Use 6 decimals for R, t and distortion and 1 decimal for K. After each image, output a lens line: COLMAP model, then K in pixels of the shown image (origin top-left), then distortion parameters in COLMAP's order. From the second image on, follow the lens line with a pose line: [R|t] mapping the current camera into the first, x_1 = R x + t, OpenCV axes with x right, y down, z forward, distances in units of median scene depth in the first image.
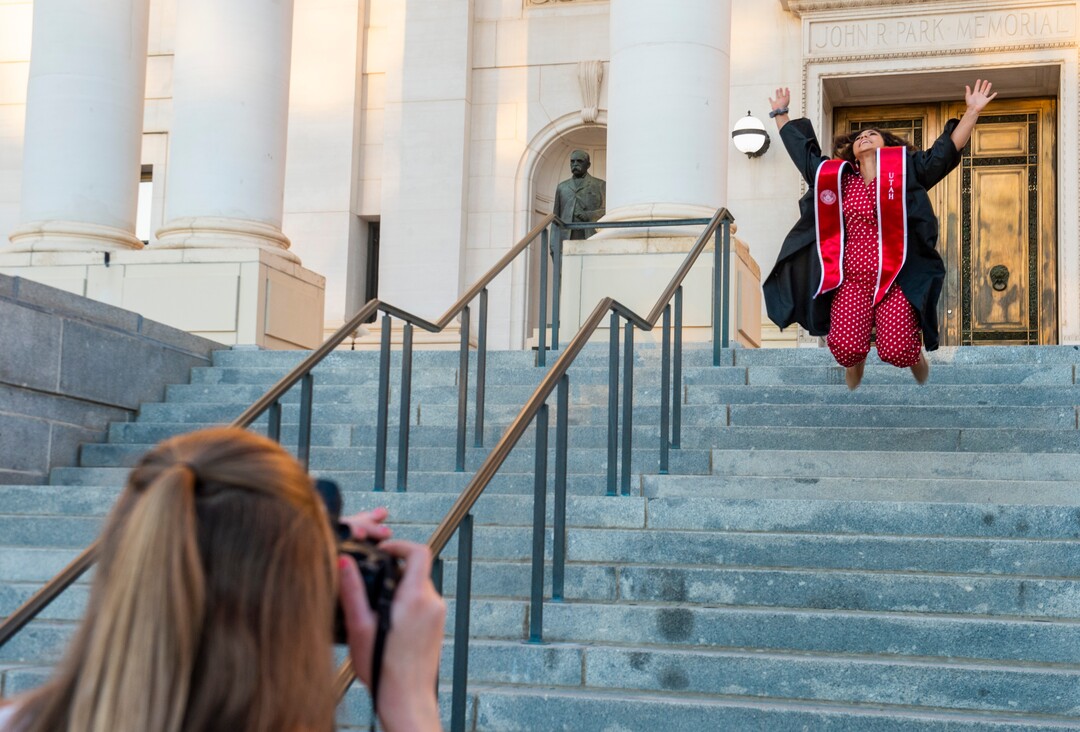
lens RADIAL K [[1774.3, 0, 543.2], [0, 1774.3, 300.6], [0, 0, 1]] dist [0.107754, 0.018926]
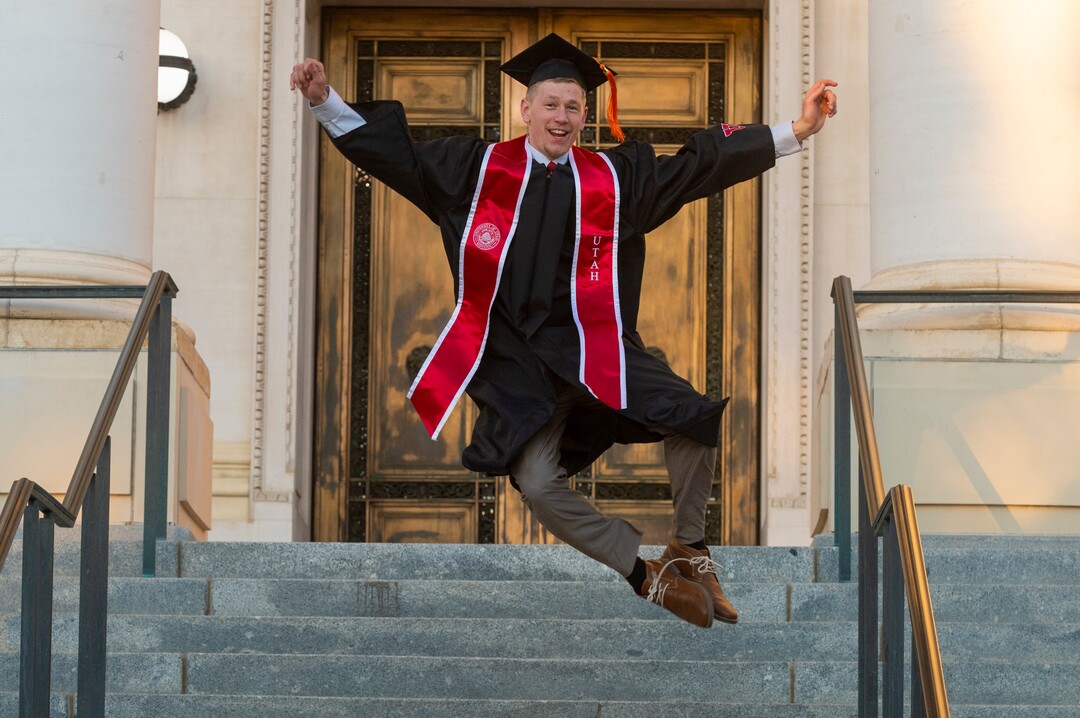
lens RADIAL K [[2669.9, 0, 540.0], [0, 2669.9, 359.0], [0, 0, 1]] dist [-0.013335, -0.570760]
pose [[0.980991, 0.030912, 0.191574, 0.055898], [-0.018638, 0.997676, -0.065544, 0.021731], [-0.193155, 0.060728, 0.979287, 0.187510]]
